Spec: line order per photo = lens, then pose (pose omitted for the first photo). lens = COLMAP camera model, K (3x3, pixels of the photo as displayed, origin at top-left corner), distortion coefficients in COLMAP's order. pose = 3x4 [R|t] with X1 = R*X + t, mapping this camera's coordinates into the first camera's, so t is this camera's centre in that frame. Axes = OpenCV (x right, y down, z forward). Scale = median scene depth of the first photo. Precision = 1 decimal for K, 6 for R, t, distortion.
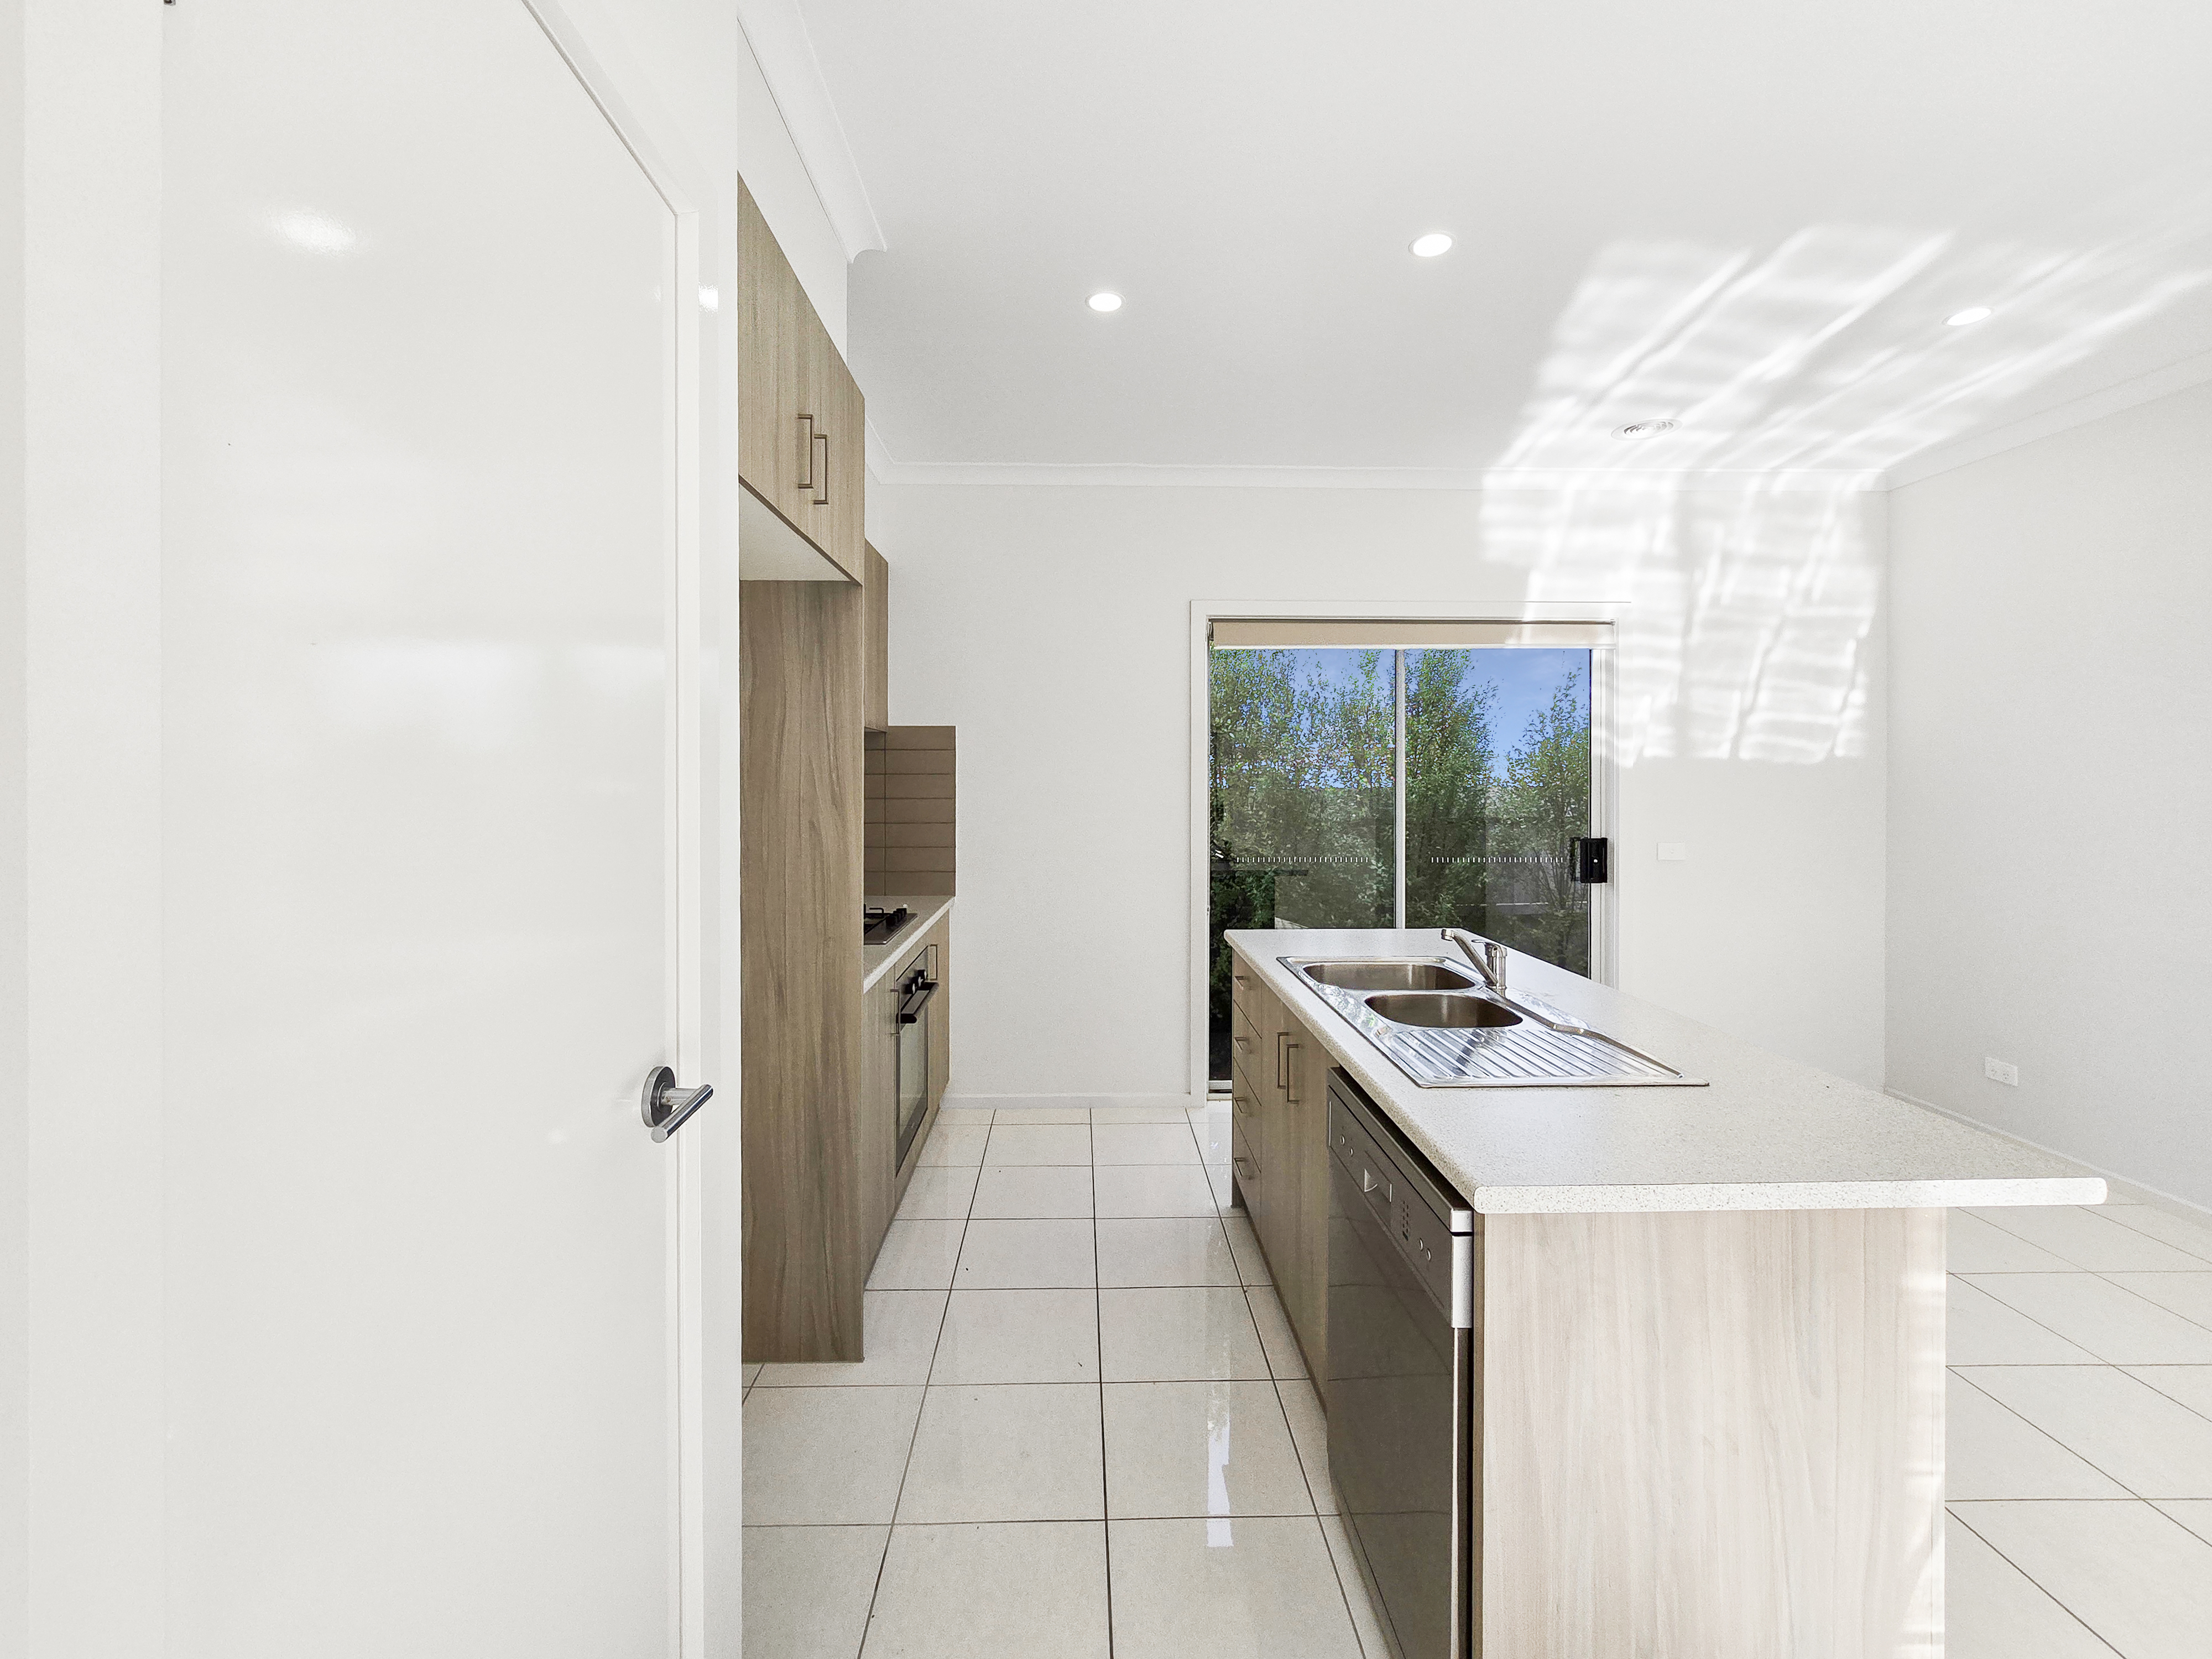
lens RADIAL K [[927.2, 0, 1103.8], [0, 927.2, 786.9], [0, 0, 1]] dist [-0.002391, -0.000072]
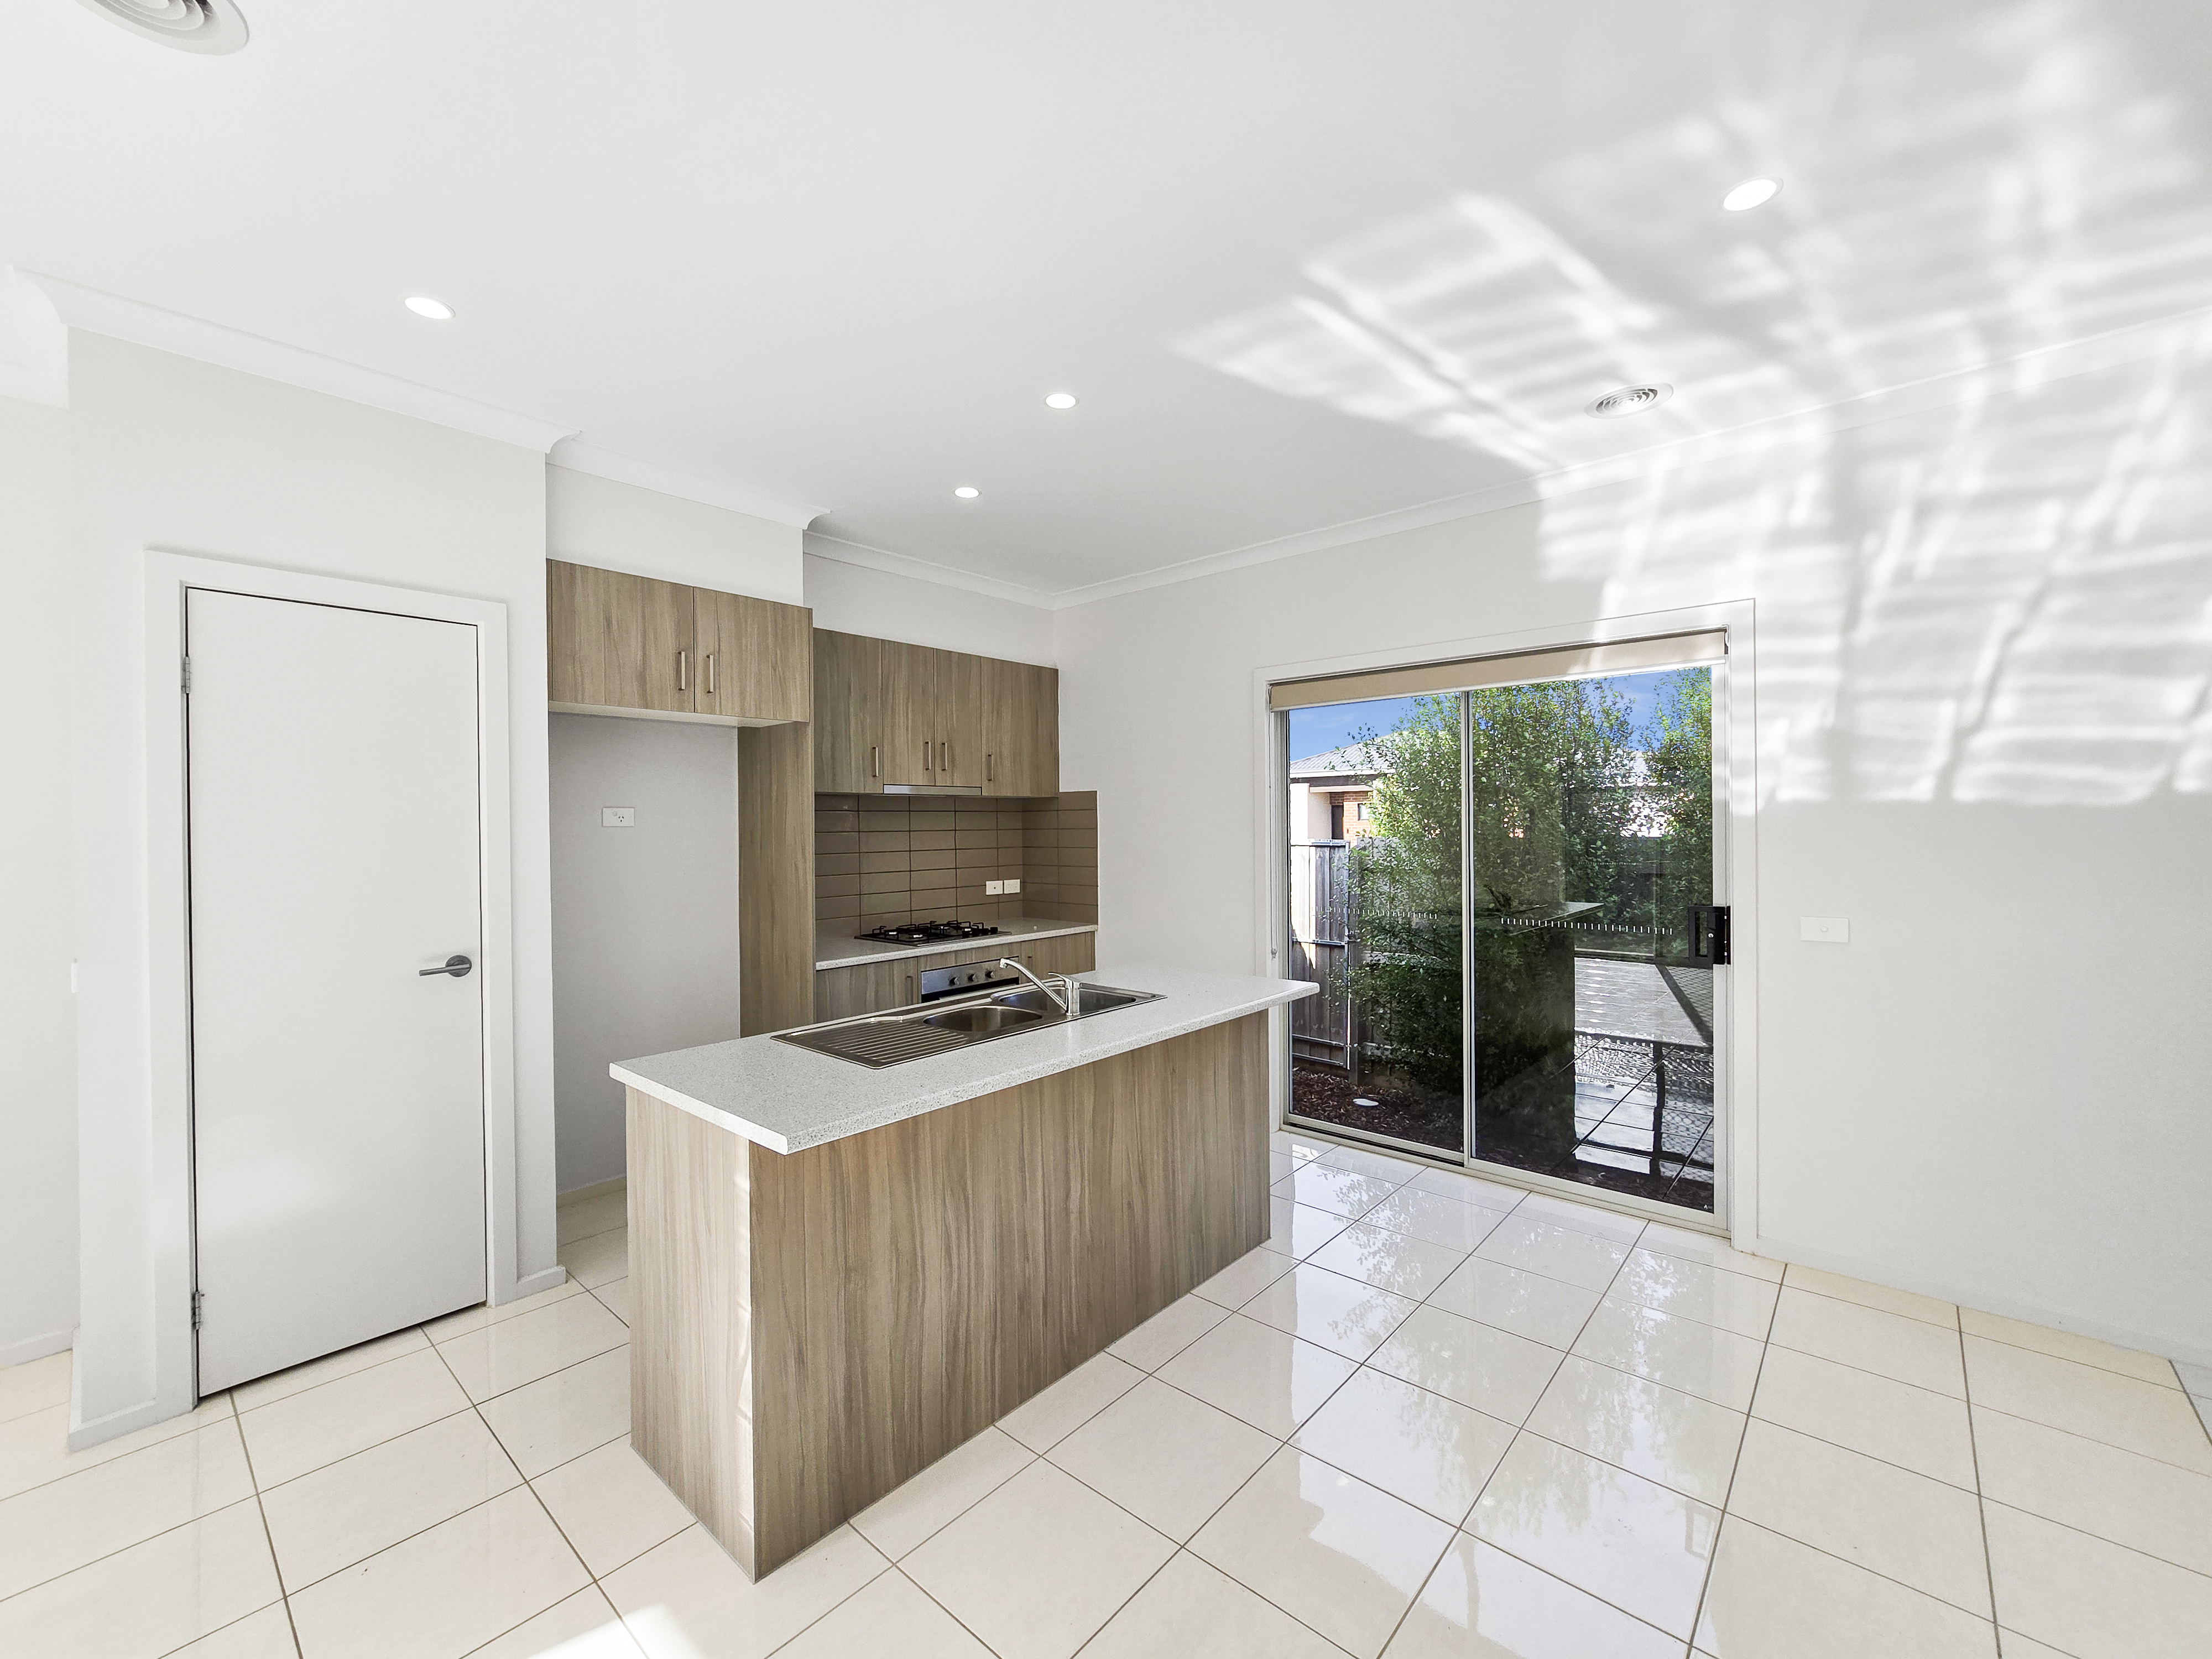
lens RADIAL K [[908.0, 0, 1106.0], [0, 908.0, 829.5], [0, 0, 1]] dist [-0.004641, 0.000028]
pose [[0.731233, -0.004334, -0.682114, 0.685995], [0.004514, 0.999989, -0.001514, -0.010818], [0.682113, -0.001972, 0.731244, 0.094452]]
